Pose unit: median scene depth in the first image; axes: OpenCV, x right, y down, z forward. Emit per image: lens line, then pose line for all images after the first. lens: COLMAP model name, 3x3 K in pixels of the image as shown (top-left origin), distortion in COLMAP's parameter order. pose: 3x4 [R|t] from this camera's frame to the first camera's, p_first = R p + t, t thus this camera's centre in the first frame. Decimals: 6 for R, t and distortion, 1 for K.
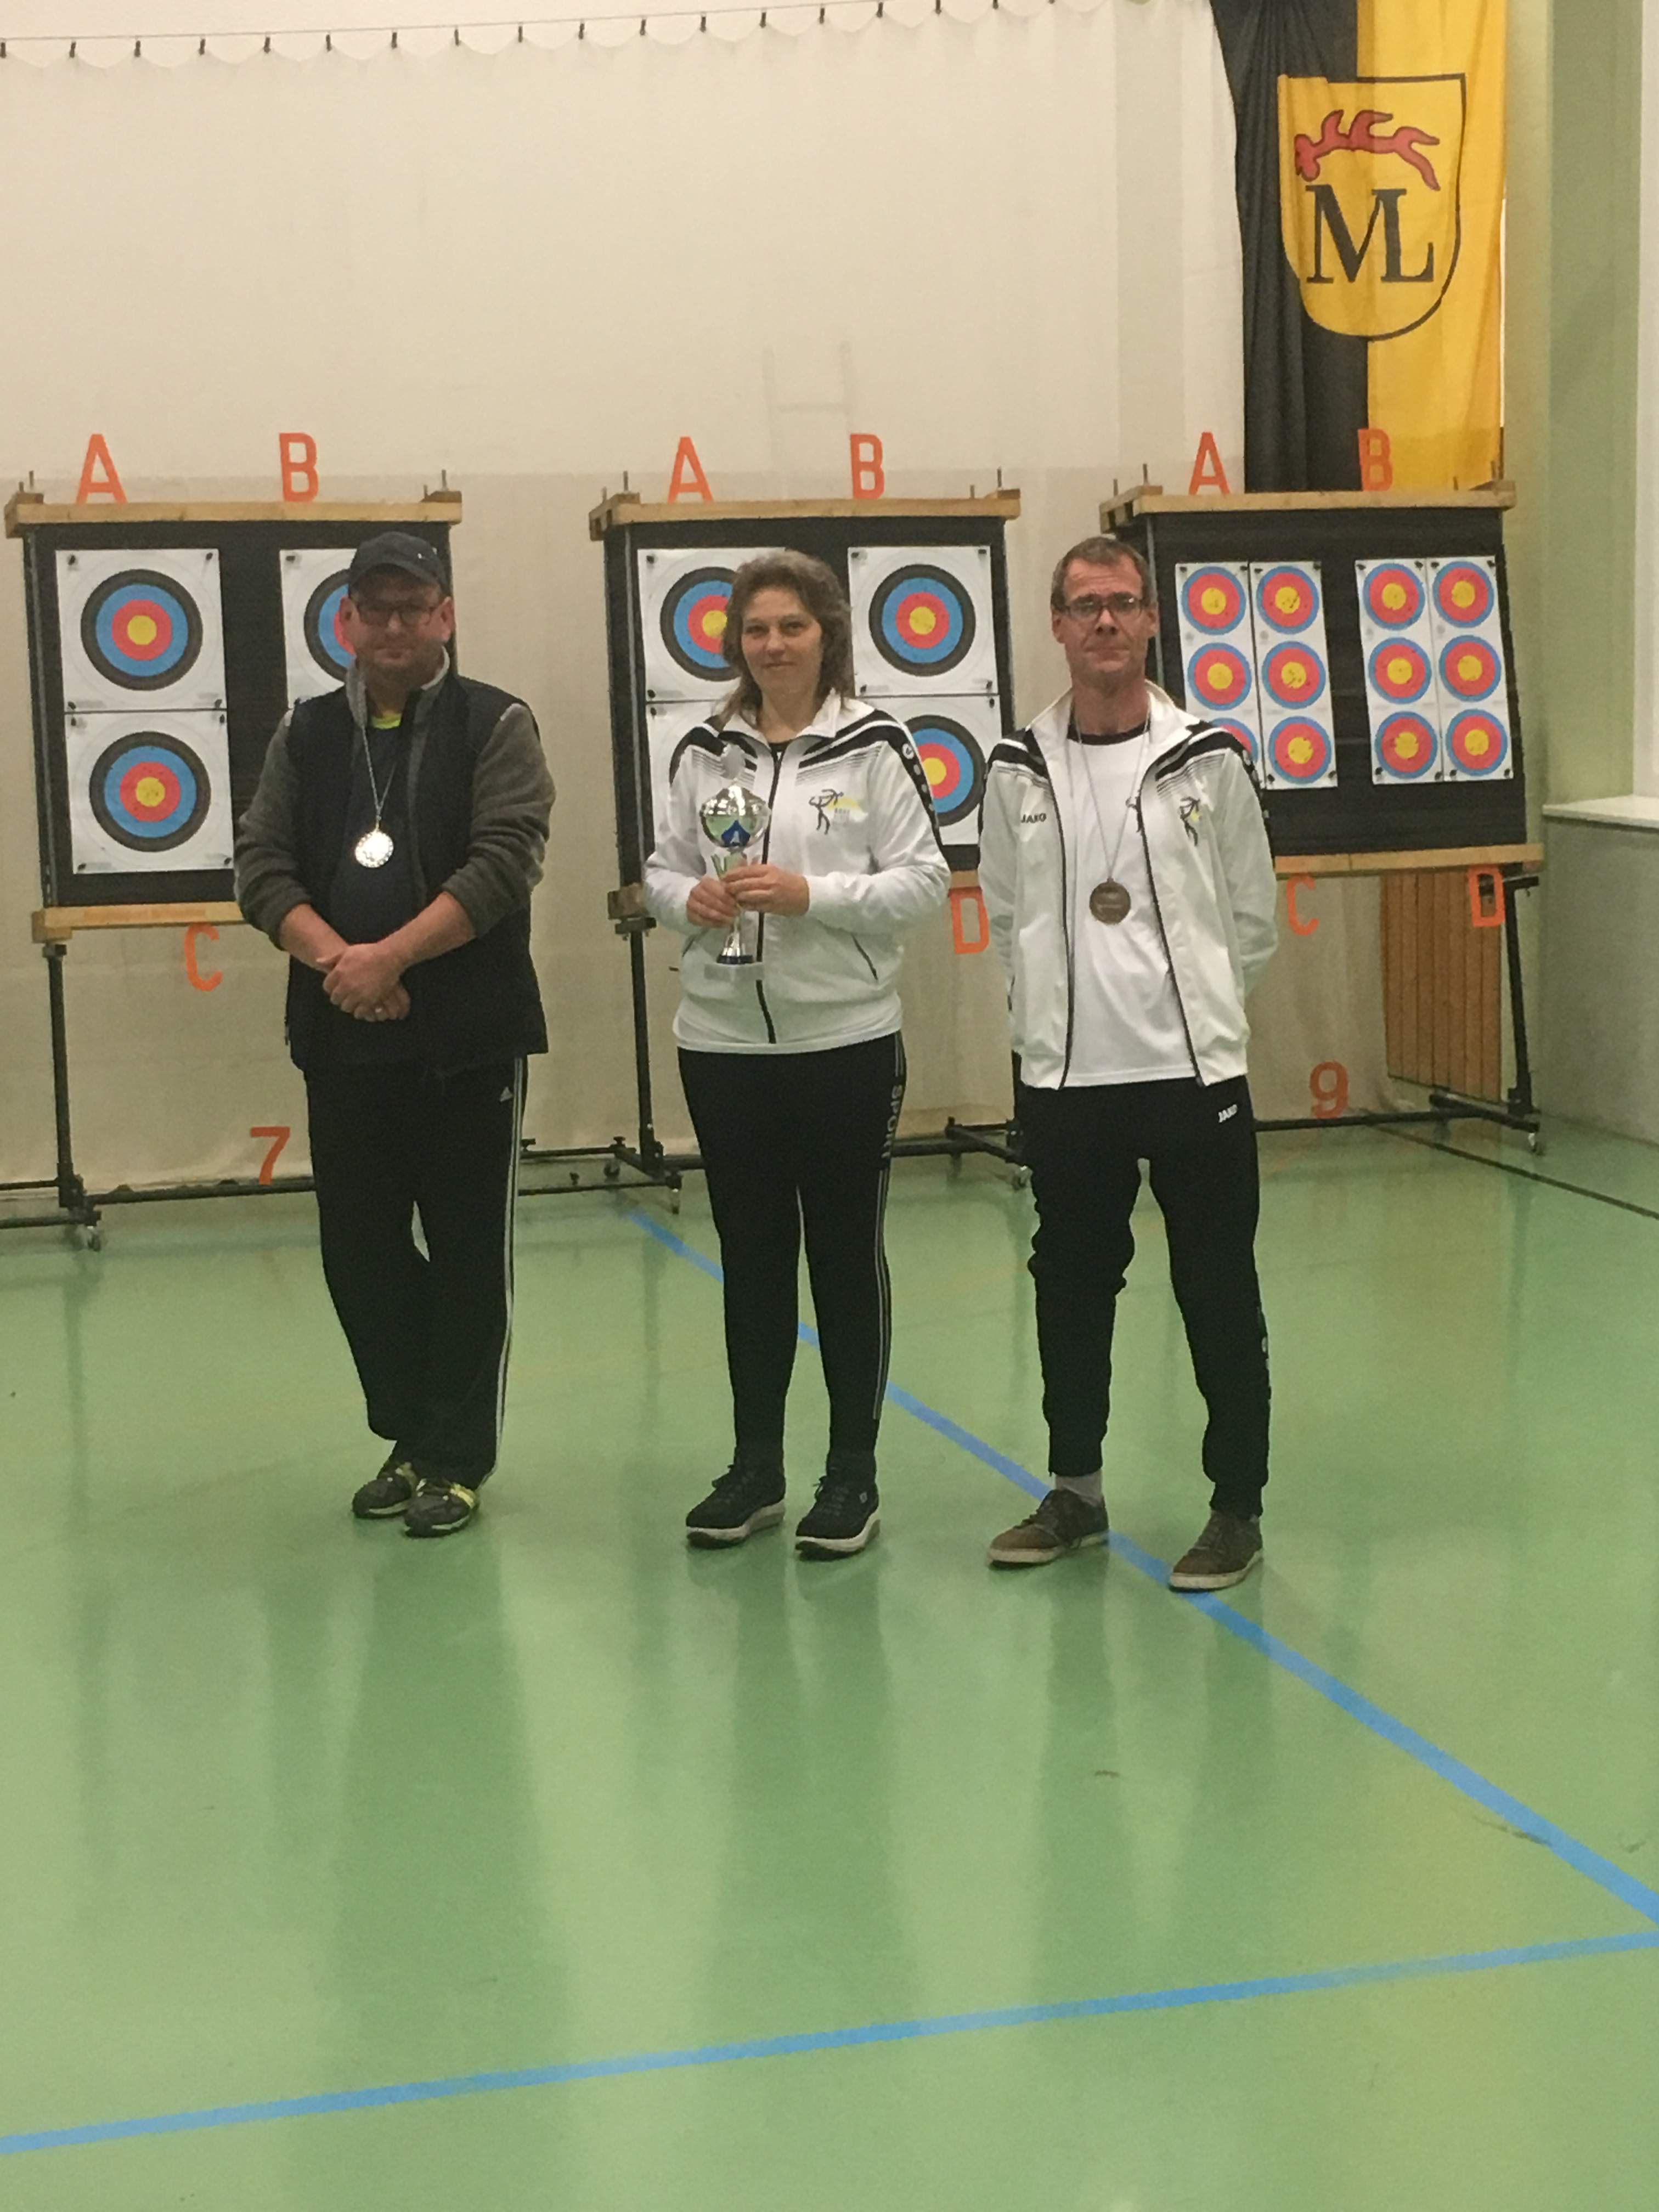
lens RADIAL K [[4166.1, 0, 862.0], [0, 4166.1, 1145.0], [0, 0, 1]] dist [0.062641, 0.000000]
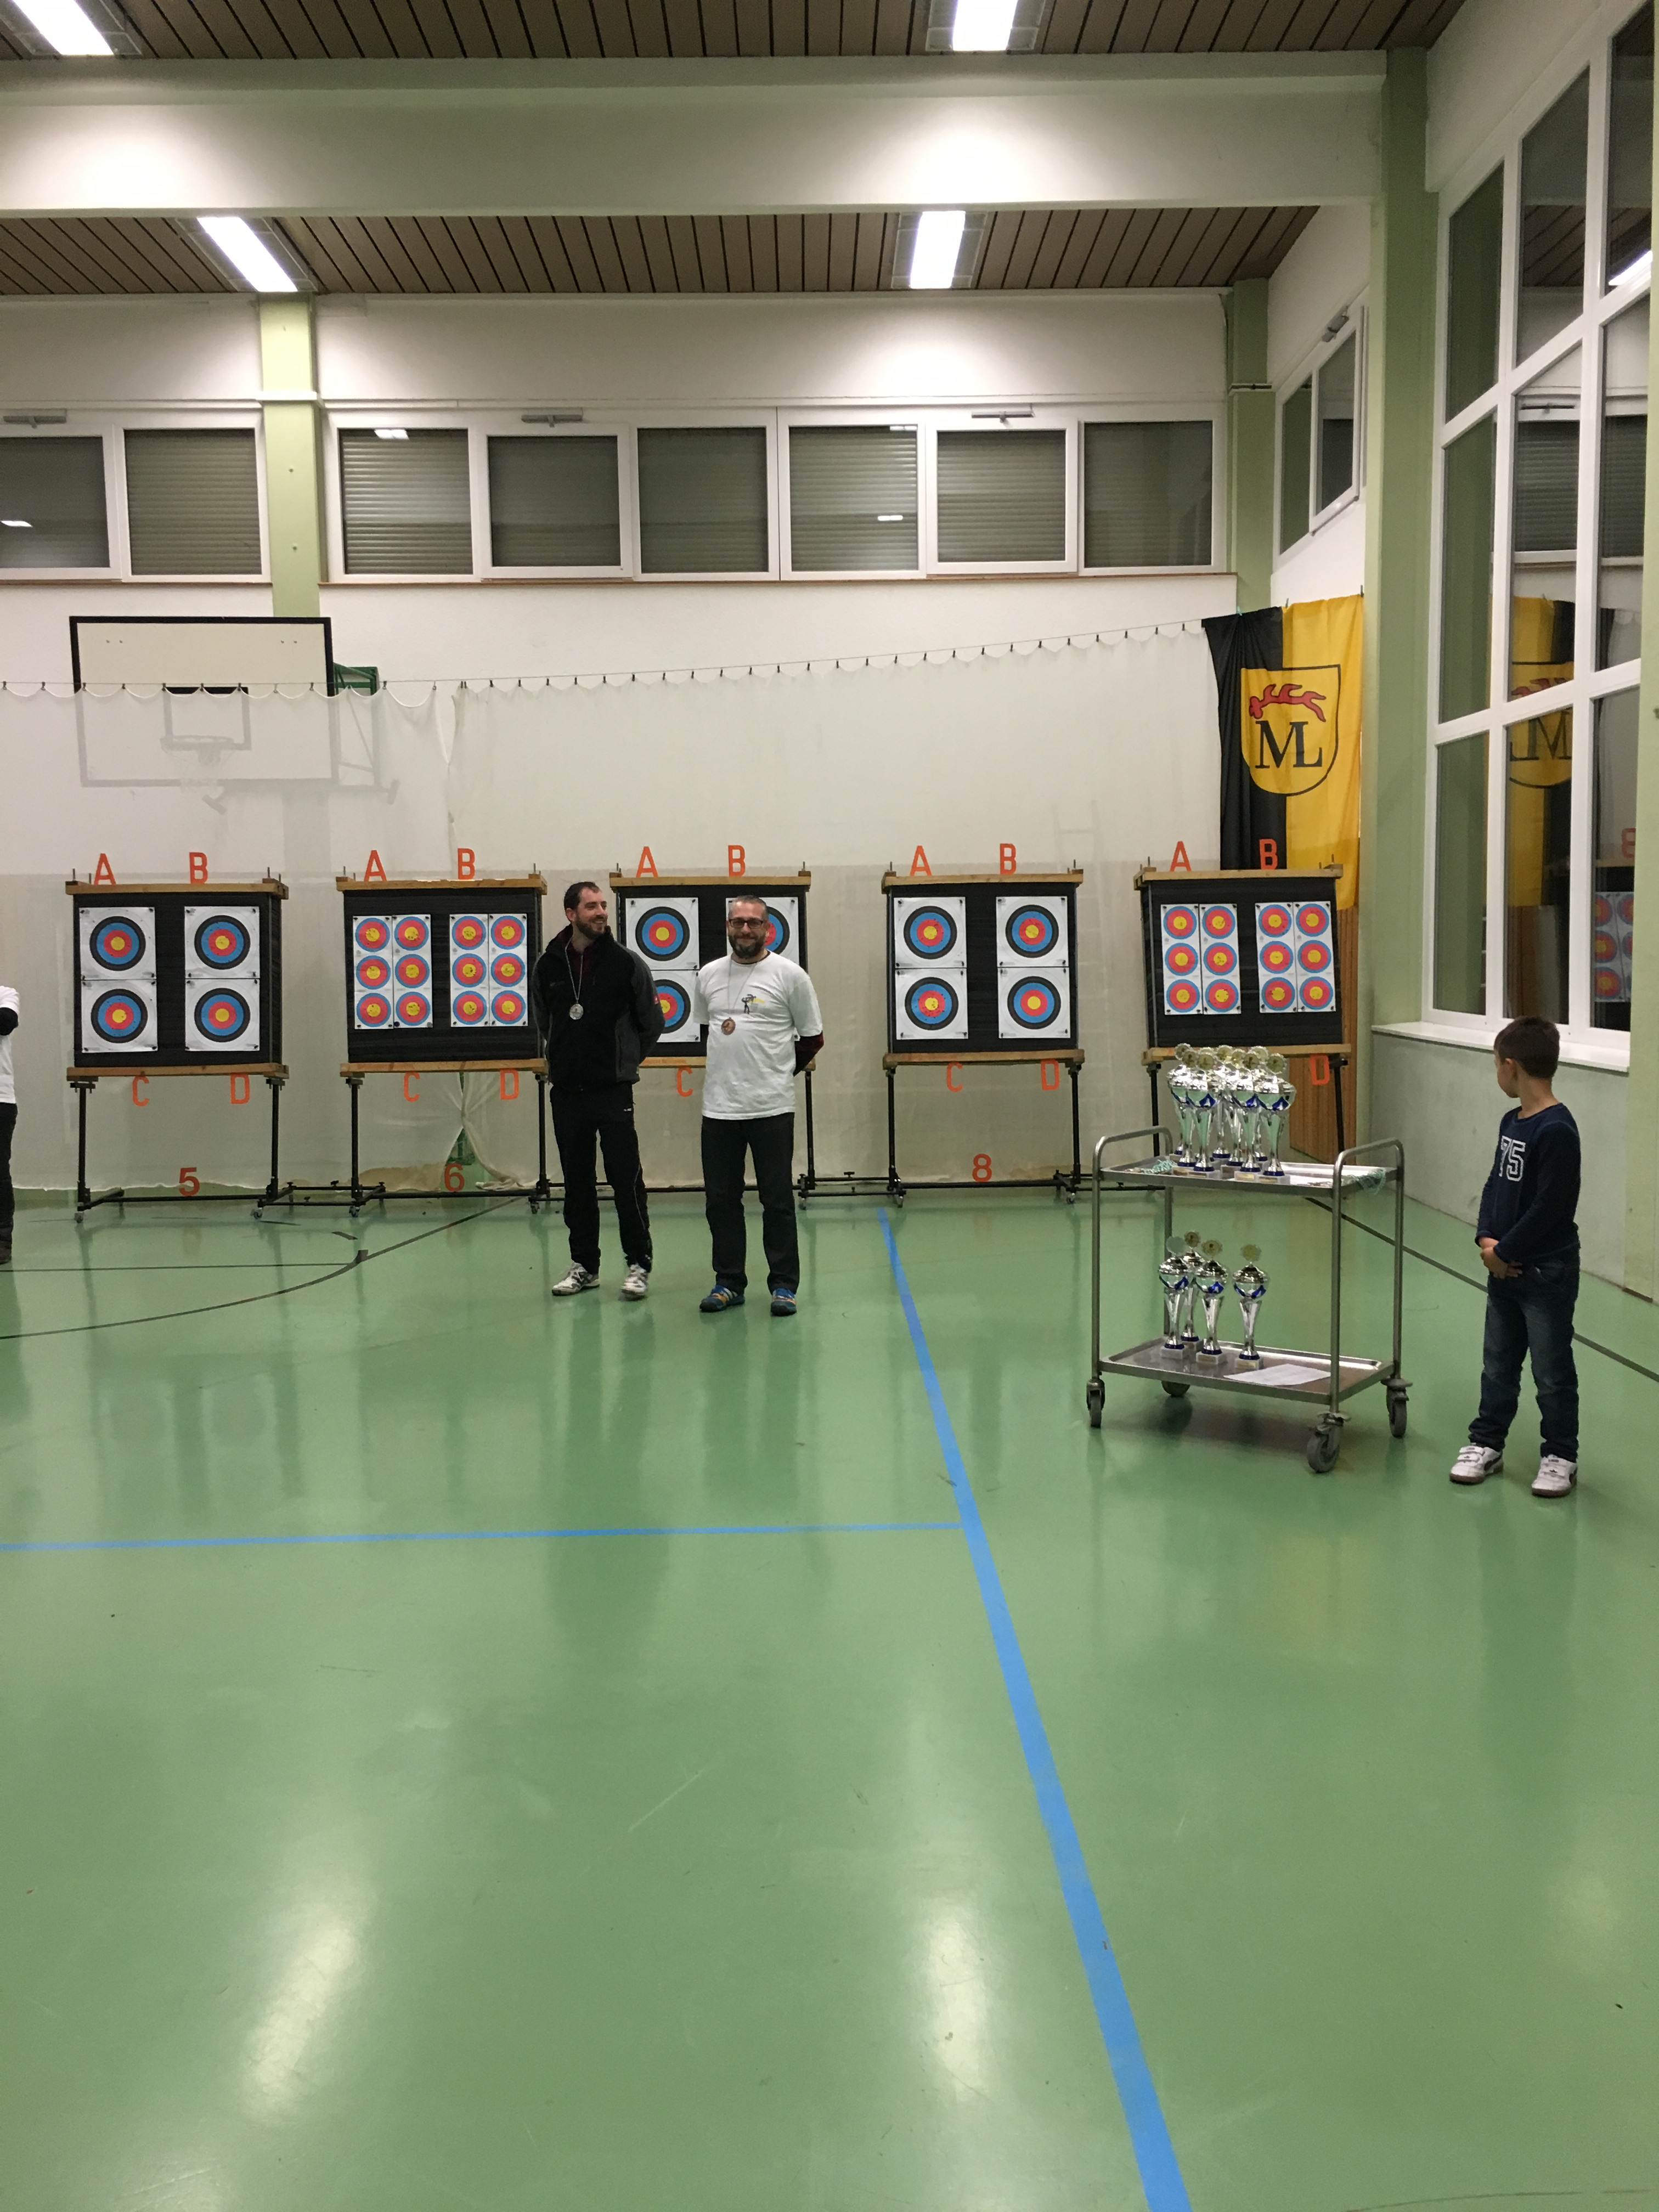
lens RADIAL K [[1892.4, 0, 833.0], [0, 1892.4, 1097.3], [0, 0, 1]] dist [0.085857, -0.118880]
pose [[0.962724, 0.030371, -0.268774, 0.172739], [-0.039710, 0.998779, -0.029375, -0.010036], [0.267553, 0.038952, 0.962755, 0.055314]]
